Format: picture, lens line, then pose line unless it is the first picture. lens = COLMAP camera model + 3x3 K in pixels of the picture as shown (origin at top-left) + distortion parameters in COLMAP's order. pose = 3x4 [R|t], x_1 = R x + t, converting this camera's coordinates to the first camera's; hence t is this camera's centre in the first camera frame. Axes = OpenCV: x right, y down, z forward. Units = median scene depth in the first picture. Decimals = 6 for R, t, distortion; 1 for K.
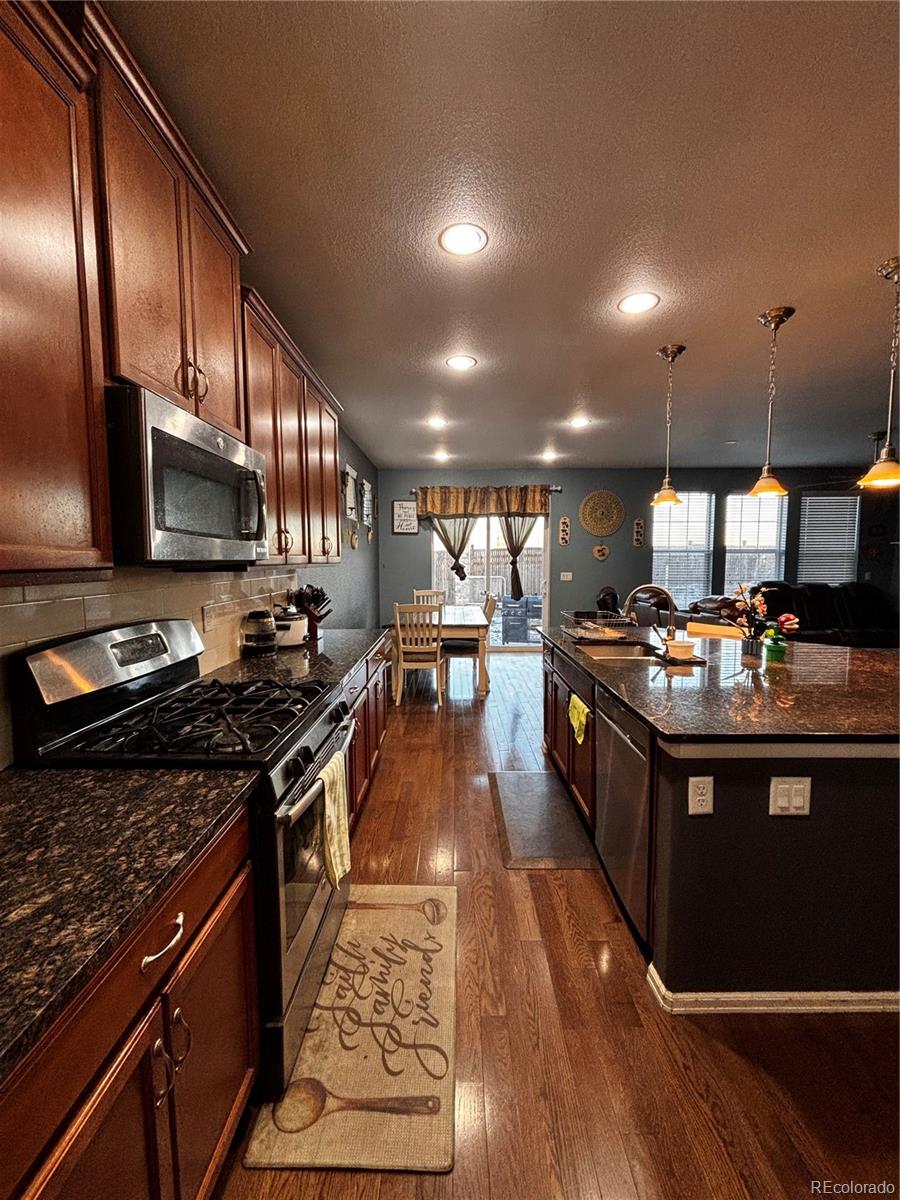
lens RADIAL K [[480.4, 0, 450.0], [0, 480.4, 600.0], [0, 0, 1]] dist [0.001834, 0.000196]
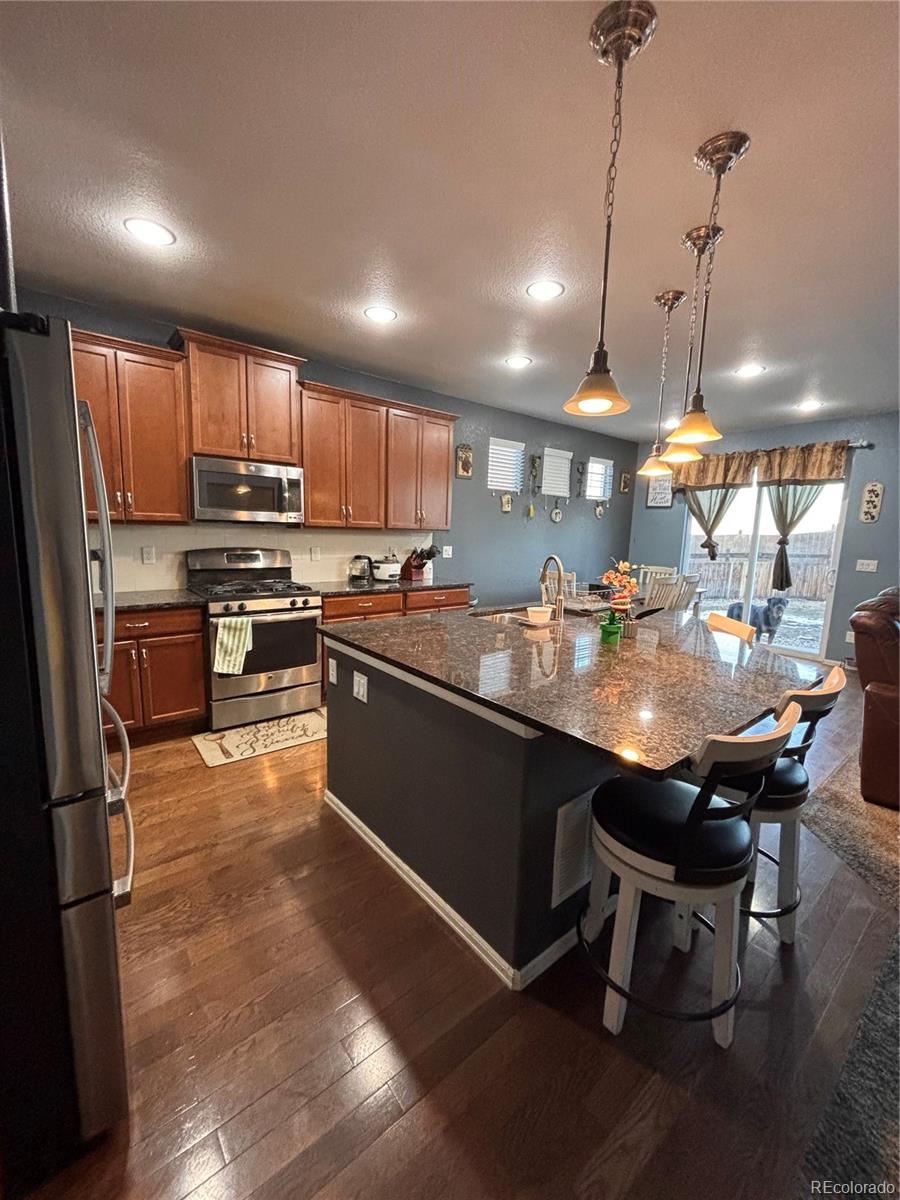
lens RADIAL K [[487.8, 0, 449.9], [0, 487.8, 595.3], [0, 0, 1]] dist [0.012201, -0.000167]
pose [[0.637115, 0.133620, -0.759099, 0.418631], [-0.102363, 0.990803, 0.088491, -0.006896], [0.763942, 0.021324, 0.644933, 0.049293]]
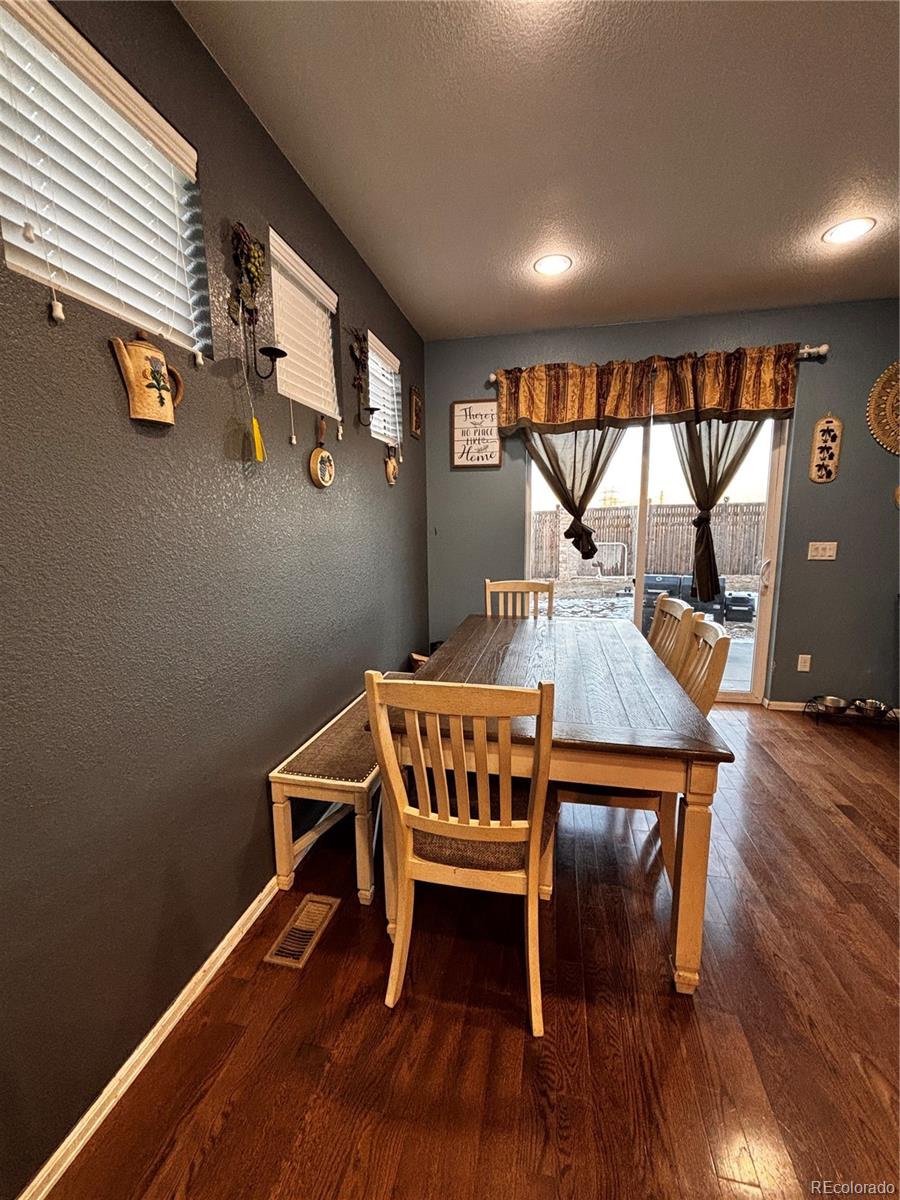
lens RADIAL K [[484.7, 0, 450.0], [0, 484.7, 600.0], [0, 0, 1]] dist [-0.013970, -0.000198]
pose [[0.978917, 0.021303, -0.203145, -0.011734], [-0.007266, 0.997549, 0.069595, -0.032485], [0.204130, -0.066652, 0.976672, 0.486564]]
